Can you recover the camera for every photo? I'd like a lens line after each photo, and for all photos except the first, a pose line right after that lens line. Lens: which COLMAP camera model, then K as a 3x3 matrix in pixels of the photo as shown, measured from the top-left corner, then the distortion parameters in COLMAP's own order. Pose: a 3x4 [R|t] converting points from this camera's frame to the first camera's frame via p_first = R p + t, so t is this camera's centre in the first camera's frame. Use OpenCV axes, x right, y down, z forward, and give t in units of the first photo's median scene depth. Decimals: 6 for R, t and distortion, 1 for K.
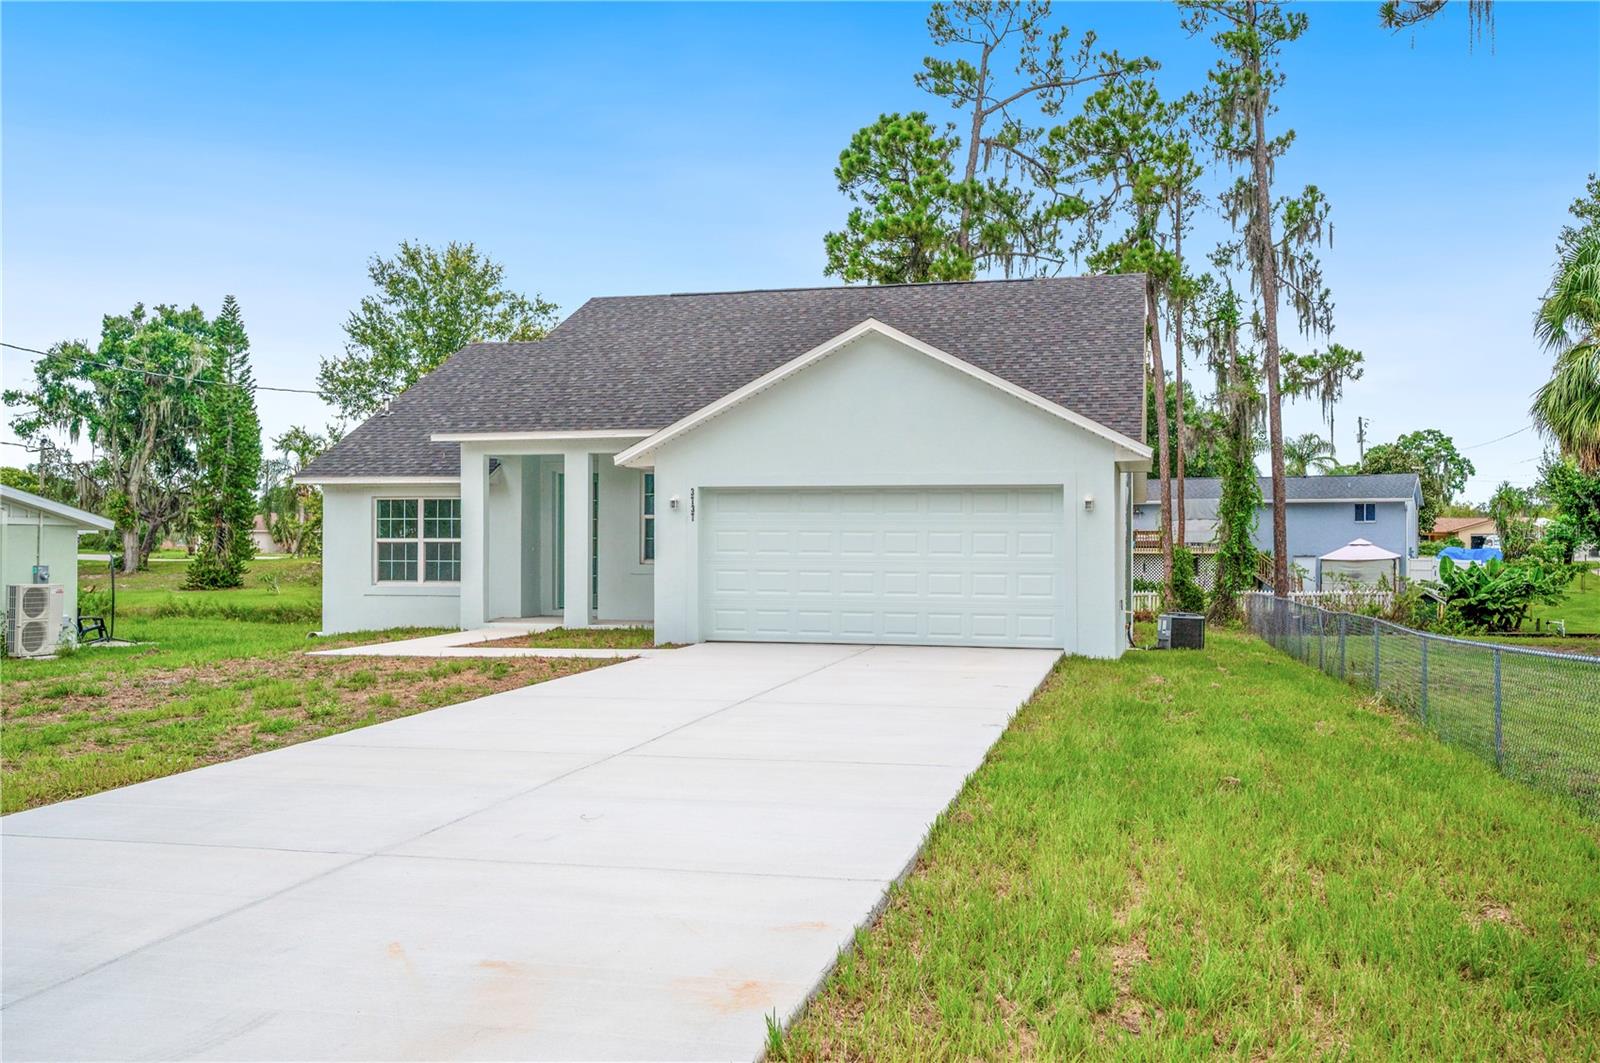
lens RADIAL K [[1416.5, 0, 800.0], [0, 1416.5, 531.5], [0, 0, 1]] dist [-0.010416, -0.003281]
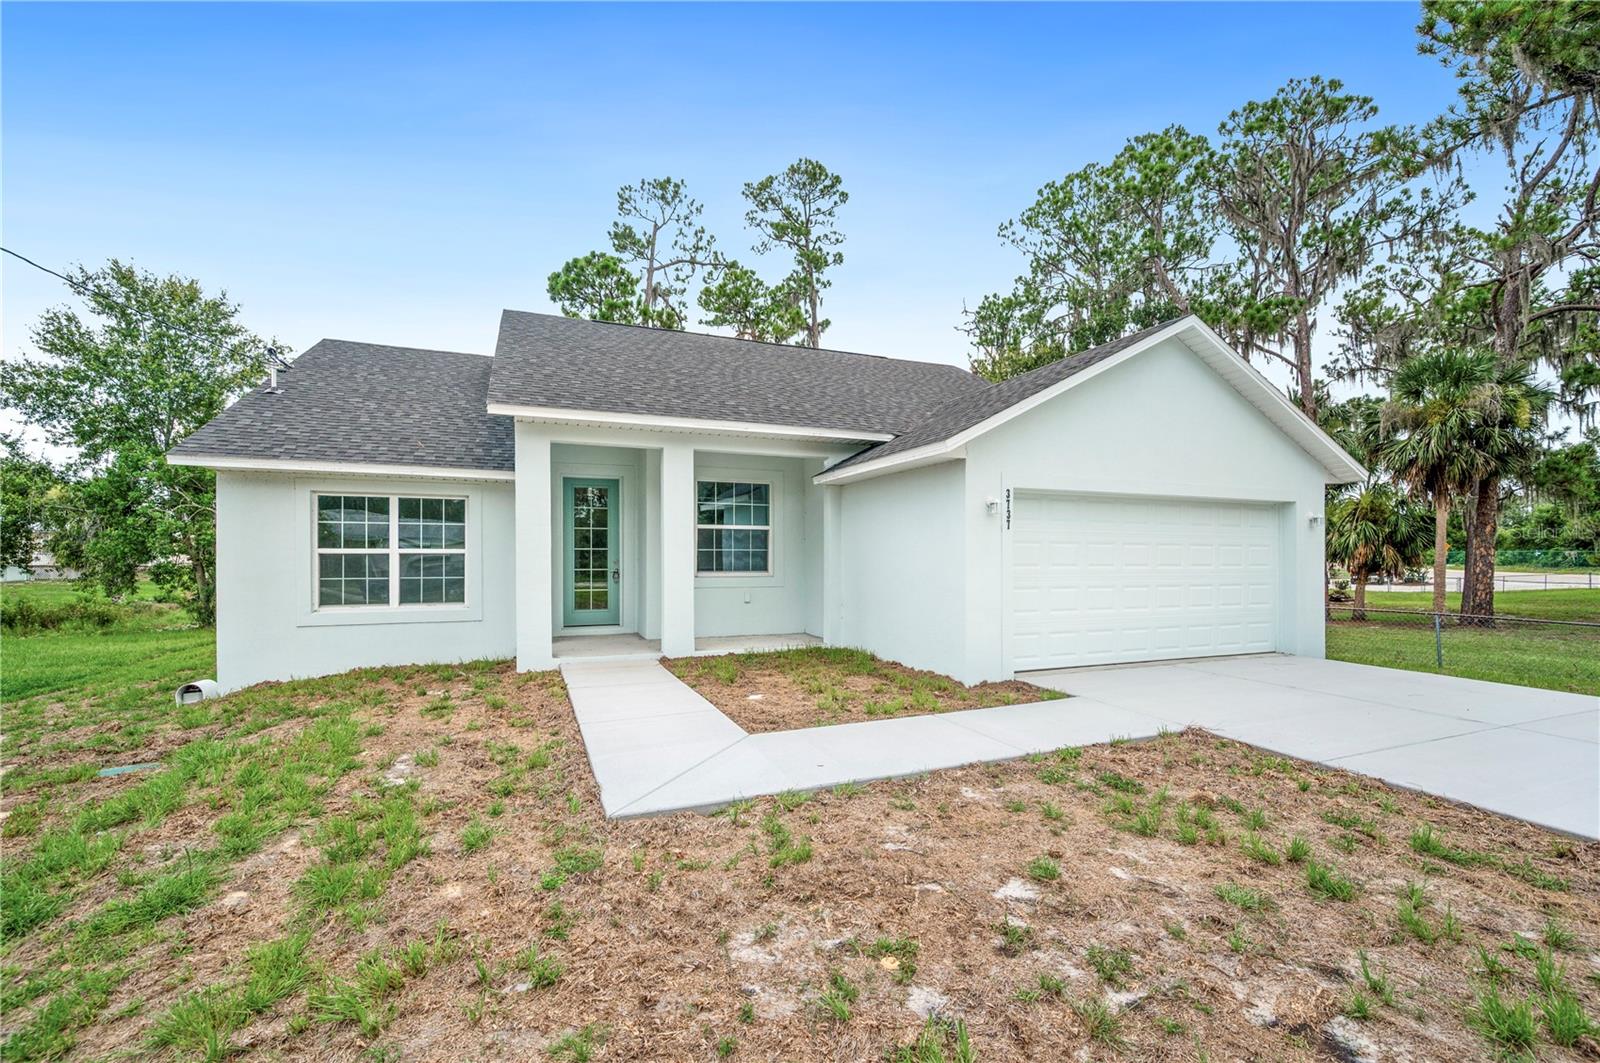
lens RADIAL K [[673.5, 0, 796.9], [0, 673.5, 554.6], [0, 0, 1]] dist [-0.002673, -0.000306]
pose [[0.808655, -0.001207, 0.588281, -0.175023], [-0.006019, 0.999929, 0.010326, 0.001813], [-0.588252, -0.011891, 0.808590, 0.331172]]
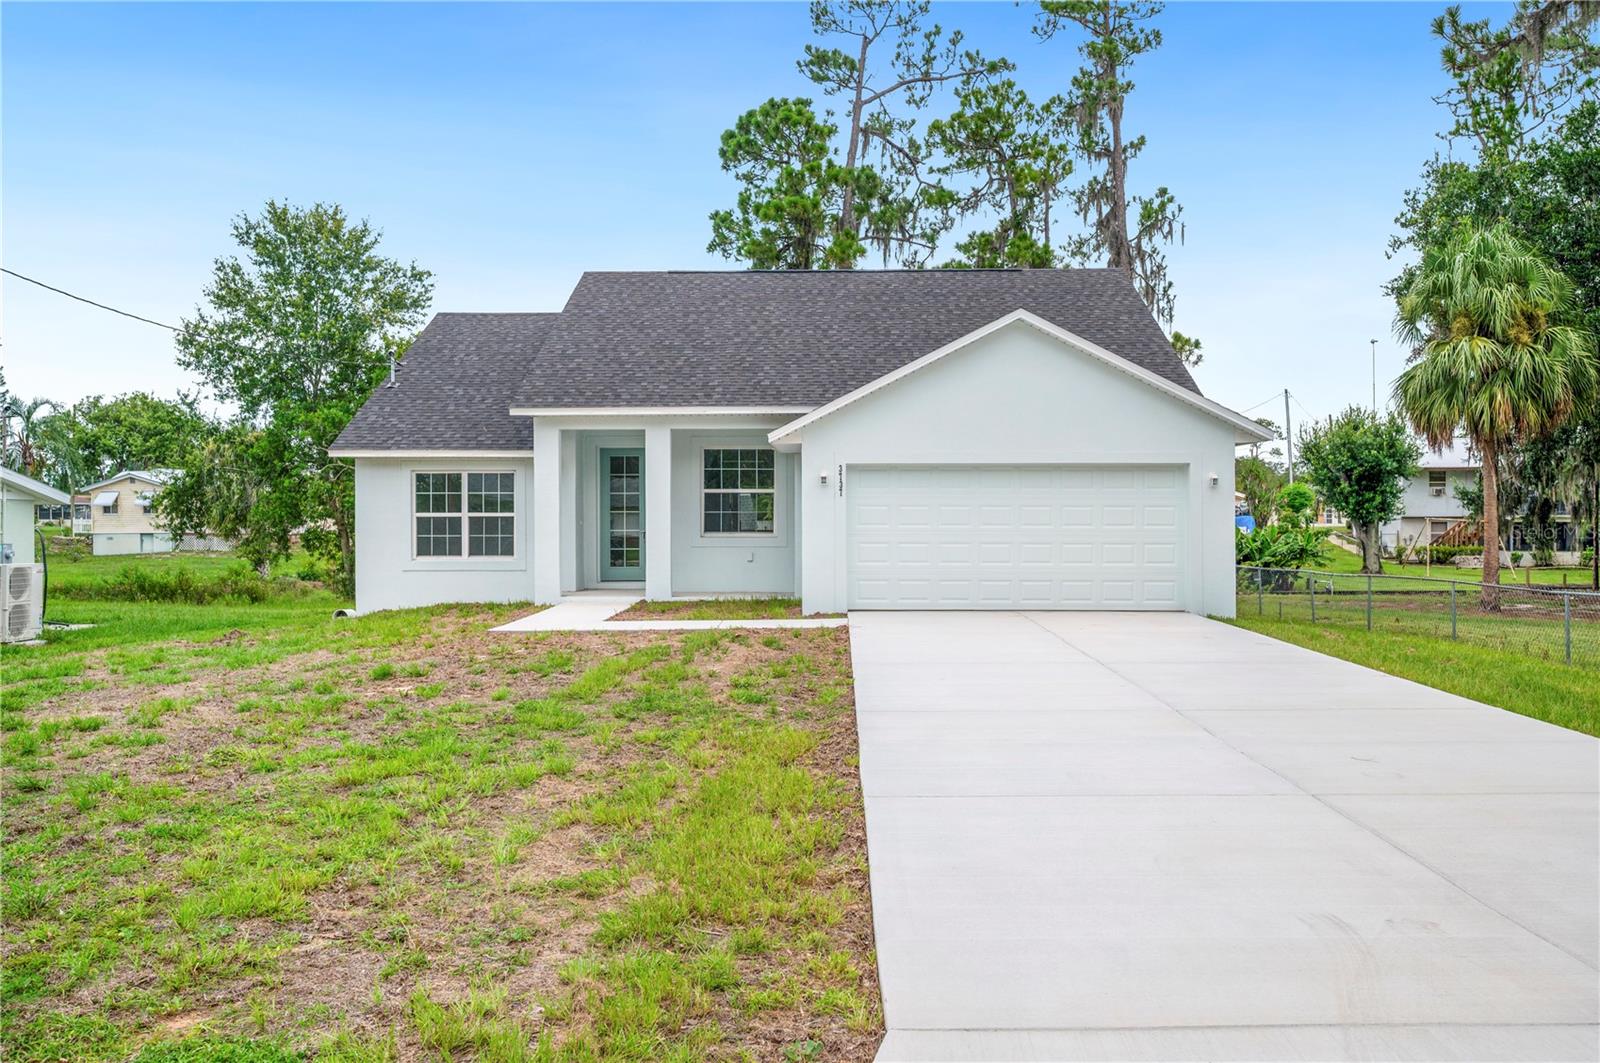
lens RADIAL K [[1402.2, 0, 807.3], [0, 1402.2, 515.5], [0, 0, 1]] dist [-0.008848, -0.012499]
pose [[0.975219, -0.004377, 0.221200, -0.143859], [0.002065, 0.999941, 0.010682, -0.001829], [-0.221234, -0.009960, 0.975170, -0.003045]]
